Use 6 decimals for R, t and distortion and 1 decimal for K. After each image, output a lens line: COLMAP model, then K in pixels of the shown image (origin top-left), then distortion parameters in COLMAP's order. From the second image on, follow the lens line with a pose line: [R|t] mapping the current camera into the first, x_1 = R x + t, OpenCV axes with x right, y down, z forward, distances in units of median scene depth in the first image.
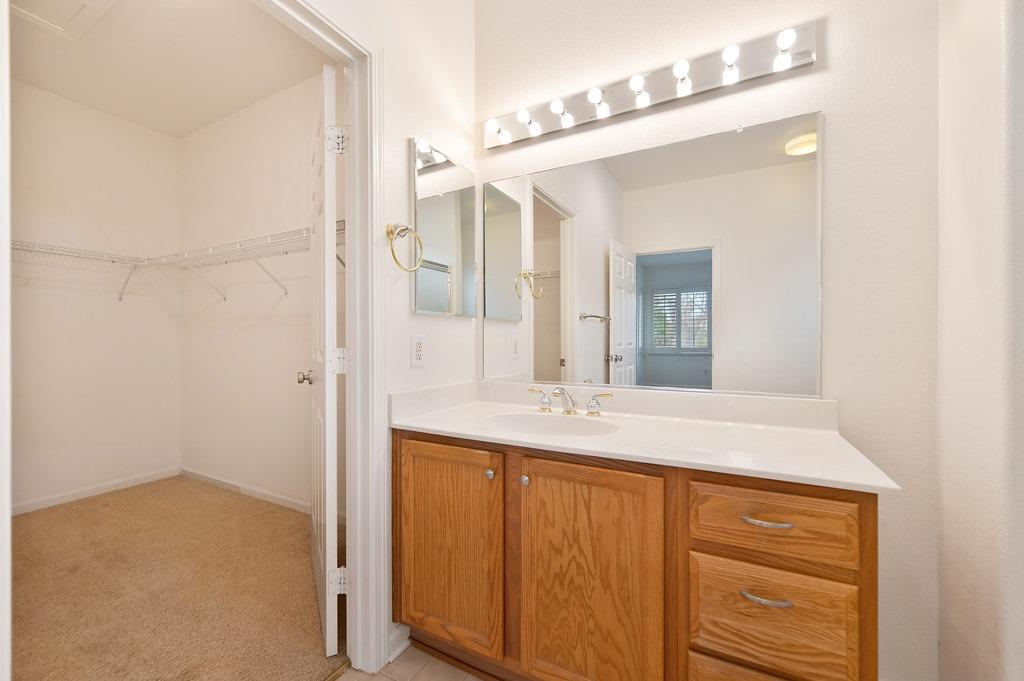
lens RADIAL K [[406.3, 0, 513.3], [0, 406.3, 341.6], [0, 0, 1]] dist [0.001249, -0.000026]
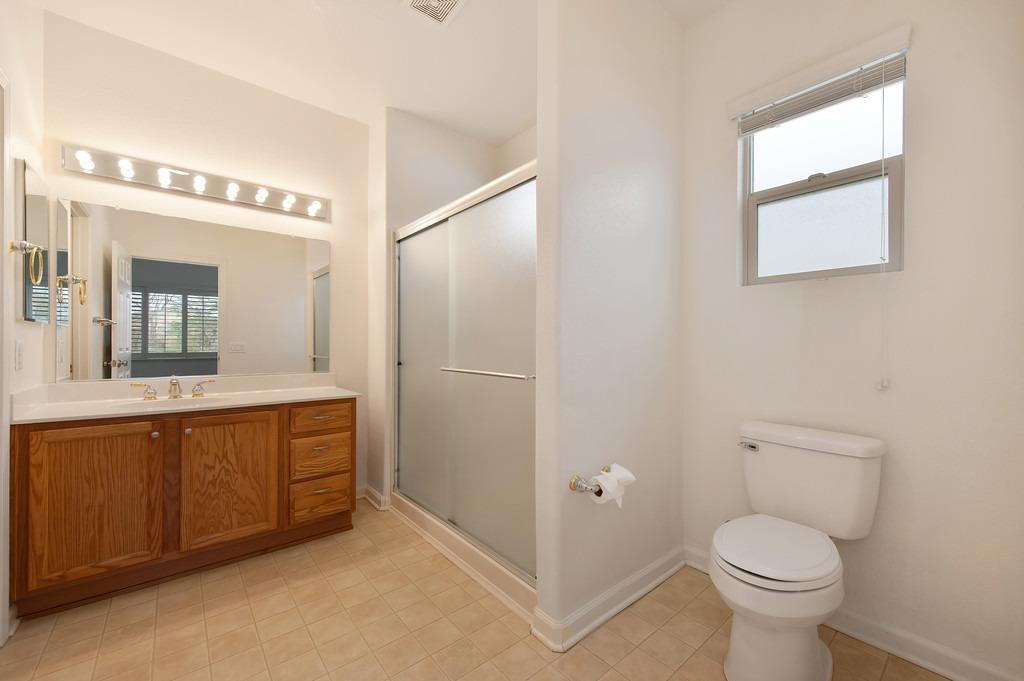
lens RADIAL K [[402.9, 0, 510.1], [0, 402.9, 345.5], [0, 0, 1]] dist [0.014292, -0.000053]
pose [[0.384454, 0.000389, 0.923144, -0.998331], [0.000667, 1.000000, -0.000700, -0.002575], [-0.923144, 0.000885, 0.384454, -0.839355]]
